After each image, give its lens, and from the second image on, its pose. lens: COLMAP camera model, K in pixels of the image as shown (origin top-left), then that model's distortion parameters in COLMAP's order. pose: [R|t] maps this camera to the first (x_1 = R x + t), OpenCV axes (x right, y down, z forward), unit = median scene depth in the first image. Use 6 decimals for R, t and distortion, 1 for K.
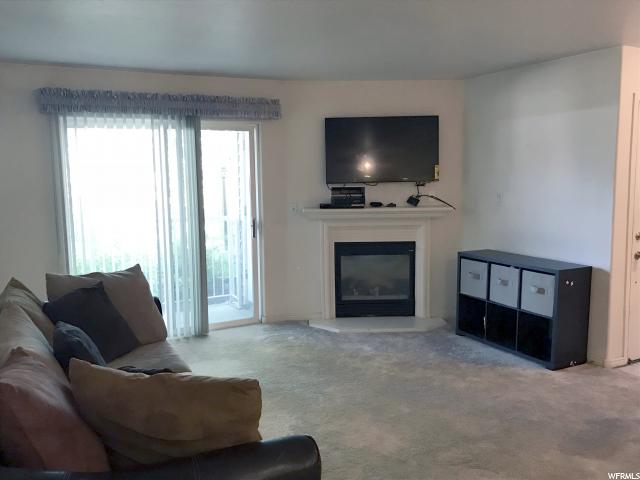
lens RADIAL K [[559.6, 0, 320.6], [0, 559.6, 240.7], [0, 0, 1]] dist [0.022003, -0.048984]
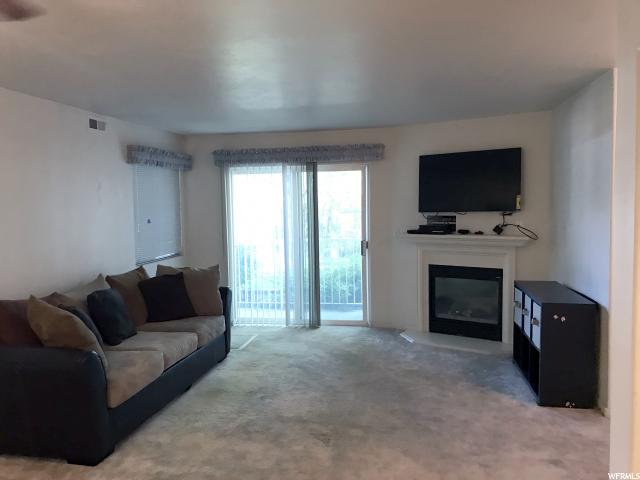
lens RADIAL K [[530.2, 0, 318.6], [0, 530.2, 239.8], [0, 0, 1]] dist [0.004735, -0.007478]
pose [[0.785650, 0.040059, -0.617373, 0.524212], [-0.069426, 0.997307, -0.023639, -0.005766], [0.614764, 0.061434, 0.786315, 0.017902]]
